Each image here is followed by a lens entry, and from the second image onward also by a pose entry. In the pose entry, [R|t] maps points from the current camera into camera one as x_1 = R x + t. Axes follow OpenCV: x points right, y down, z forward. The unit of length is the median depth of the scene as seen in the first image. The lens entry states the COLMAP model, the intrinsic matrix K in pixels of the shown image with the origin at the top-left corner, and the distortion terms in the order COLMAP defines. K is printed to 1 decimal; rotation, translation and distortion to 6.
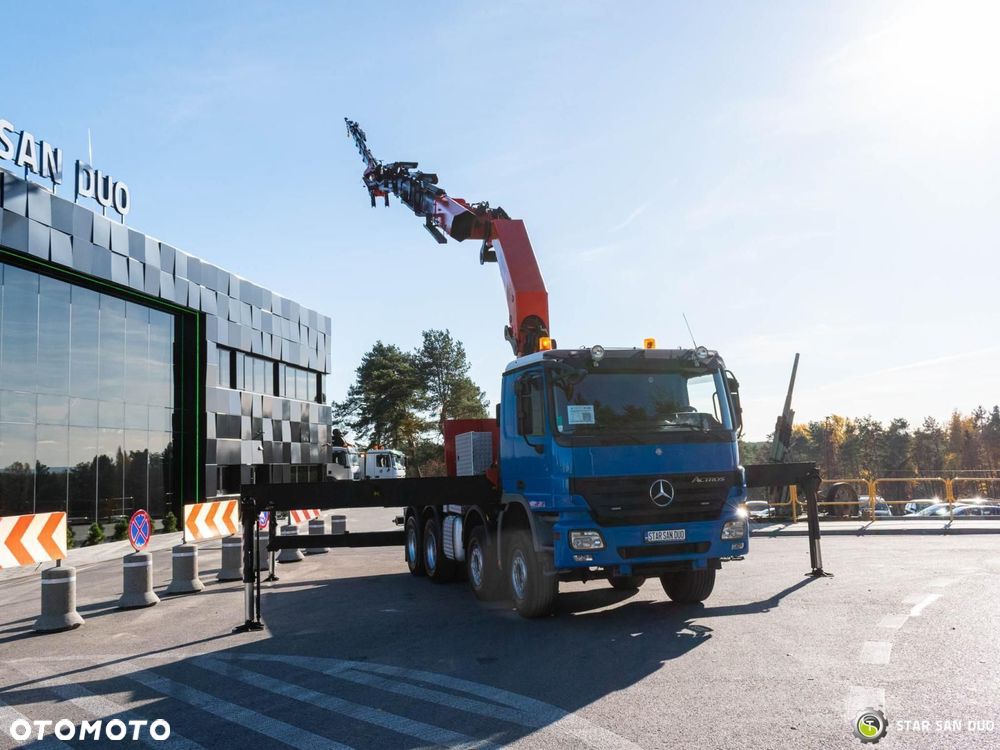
lens RADIAL K [[885.3, 0, 500.0], [0, 885.3, 375.0], [0, 0, 1]] dist [0.036237, 0.002928]
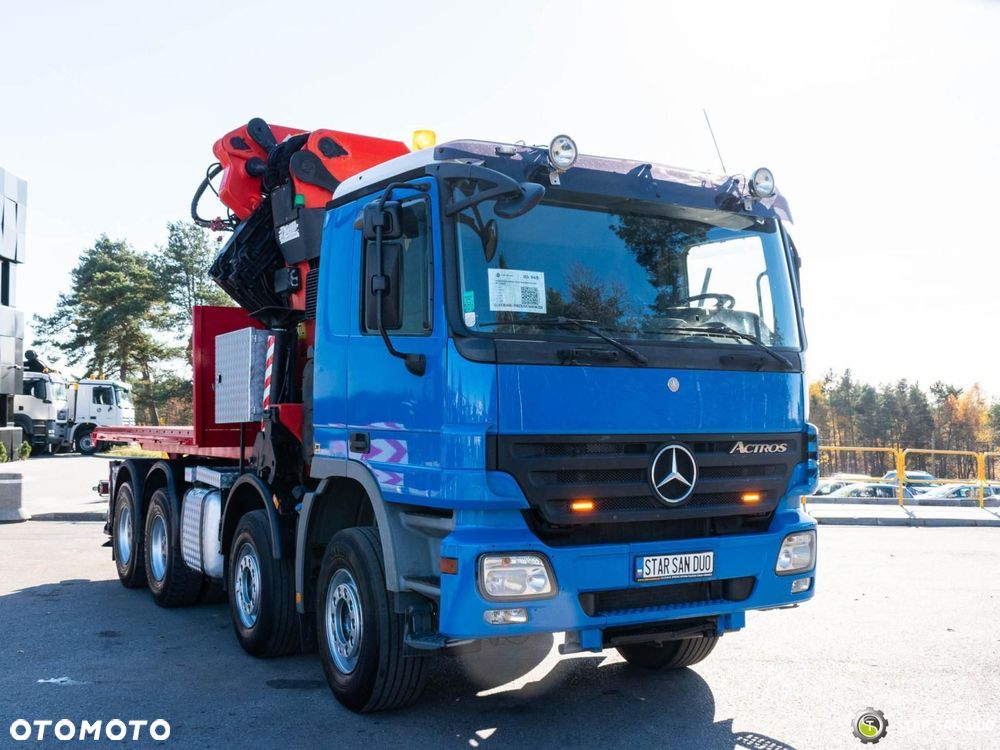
lens RADIAL K [[1088.8, 0, 498.0], [0, 1088.8, 393.8], [0, 0, 1]] dist [0.001974, 0.001041]
pose [[0.976953, 0.052322, 0.206944, -0.025880], [-0.071215, 0.993839, 0.084924, 0.049362], [-0.201226, -0.097705, 0.974660, 0.464874]]
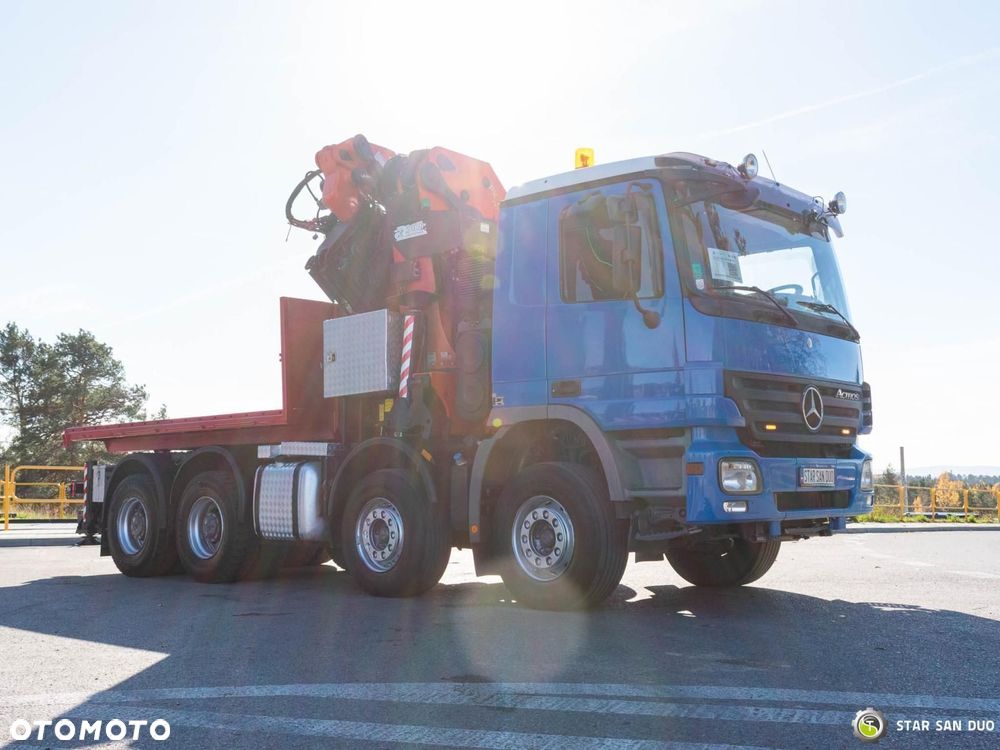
lens RADIAL K [[1088.8, 0, 498.0], [0, 1088.8, 393.8], [0, 0, 1]] dist [0.001974, 0.001041]
pose [[0.877400, 0.075737, 0.473743, -0.368016], [-0.085444, 0.996342, -0.001038, 0.140199], [-0.472089, -0.039567, 0.880662, 0.427431]]
